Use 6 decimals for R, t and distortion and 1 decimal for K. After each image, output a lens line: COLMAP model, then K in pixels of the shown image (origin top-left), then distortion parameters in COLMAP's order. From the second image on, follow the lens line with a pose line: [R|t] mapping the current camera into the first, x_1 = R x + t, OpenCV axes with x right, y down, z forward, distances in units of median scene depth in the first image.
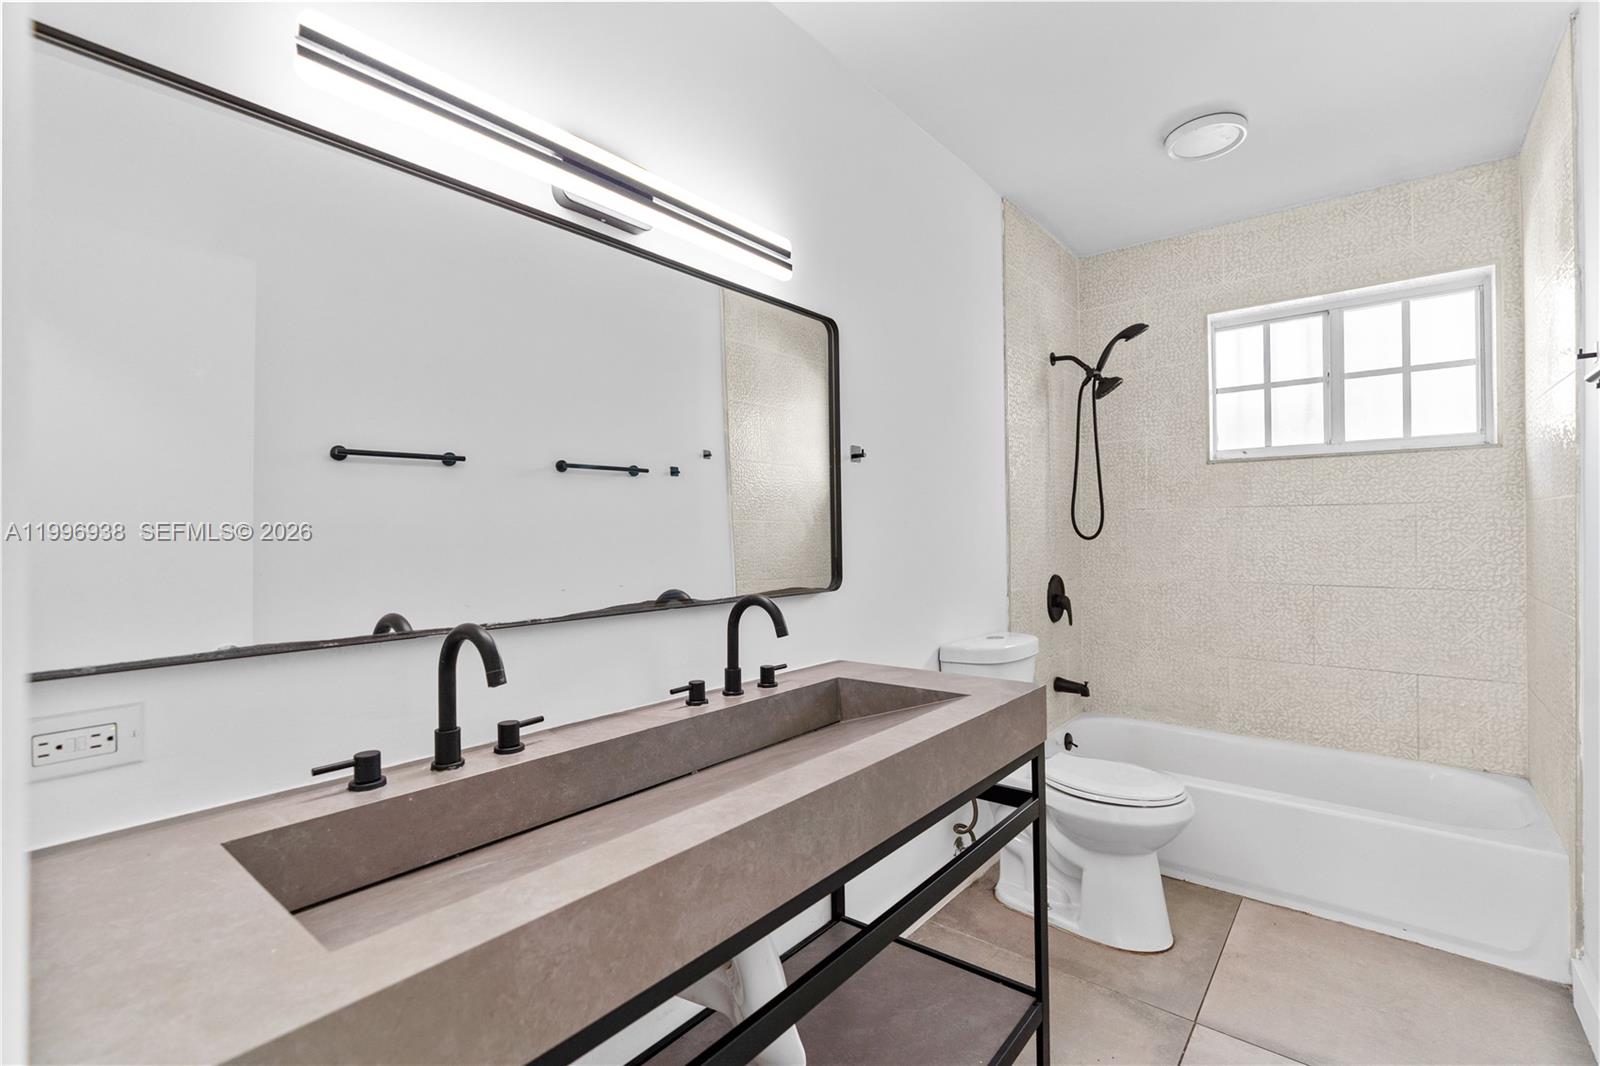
lens RADIAL K [[727.1, 0, 788.9], [0, 727.1, 528.8], [0, 0, 1]] dist [-0.009145, 0.003629]
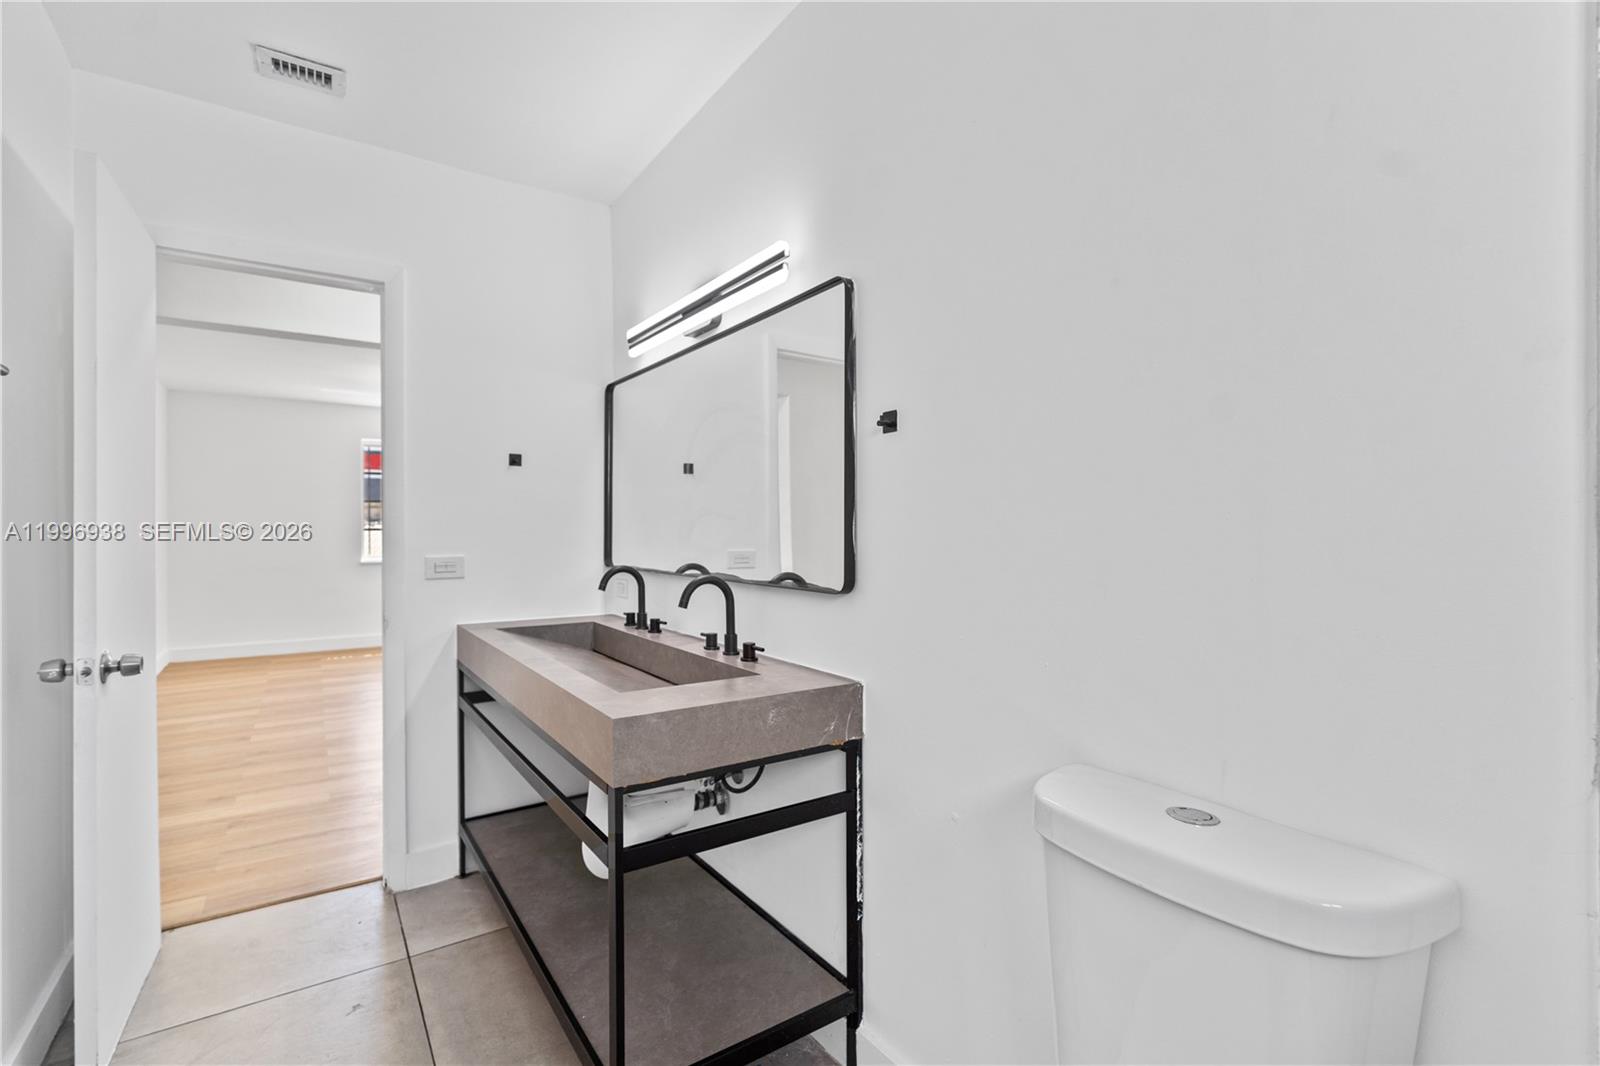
lens RADIAL K [[727.1, 0, 796.4], [0, 727.1, 538.9], [0, 0, 1]] dist [-0.009145, 0.003629]
pose [[-0.277292, -0.002225, -0.960783, 1.114315], [-0.018481, 0.999825, 0.003019, 0.025016], [0.960608, 0.018593, -0.277285, 1.487607]]
